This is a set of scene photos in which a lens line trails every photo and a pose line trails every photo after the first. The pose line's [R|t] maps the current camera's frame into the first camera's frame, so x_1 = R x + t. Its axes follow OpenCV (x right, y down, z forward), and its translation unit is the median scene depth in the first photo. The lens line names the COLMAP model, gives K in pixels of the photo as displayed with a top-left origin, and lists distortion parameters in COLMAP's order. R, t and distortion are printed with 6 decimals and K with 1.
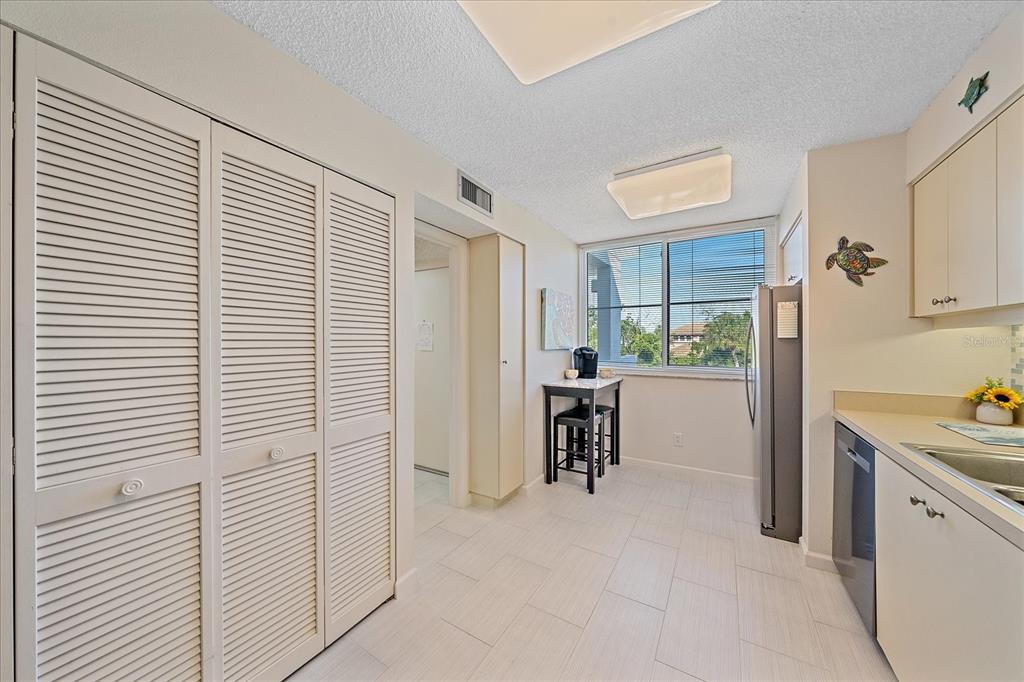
lens RADIAL K [[351.2, 0, 512.5], [0, 351.2, 340.7], [0, 0, 1]] dist [-0.009047, 0.000229]
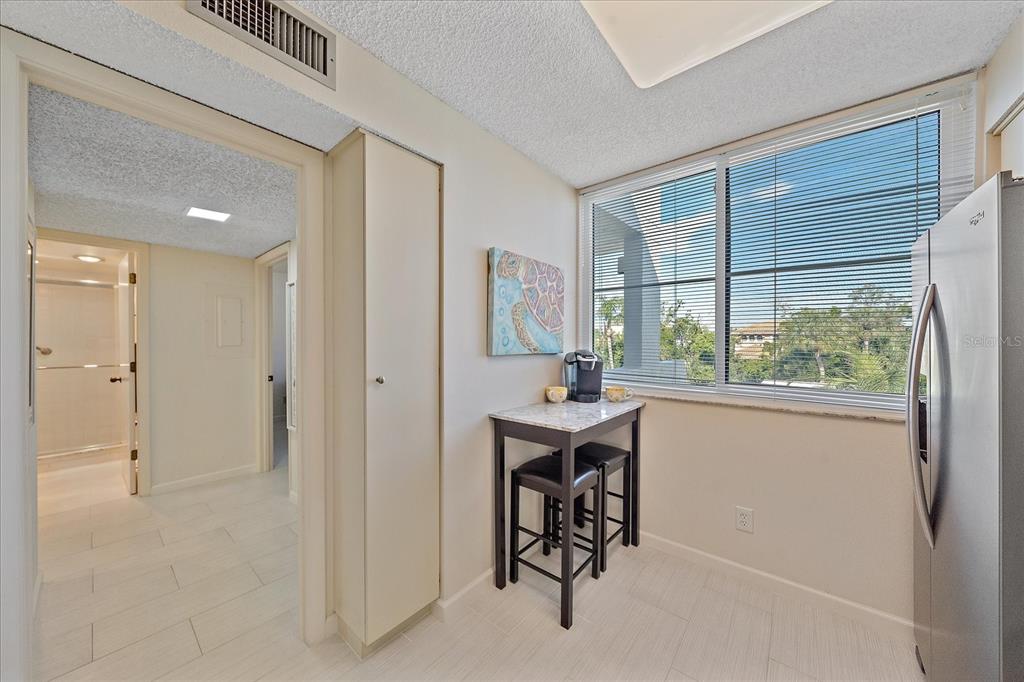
lens RADIAL K [[351.2, 0, 512.3], [0, 351.2, 344.6], [0, 0, 1]] dist [-0.009047, 0.000229]
pose [[0.988876, 0.002363, -0.148722, 0.184521], [-0.000701, 0.999937, 0.011225, 0.001367], [0.148740, -0.010996, 0.988815, 0.387604]]
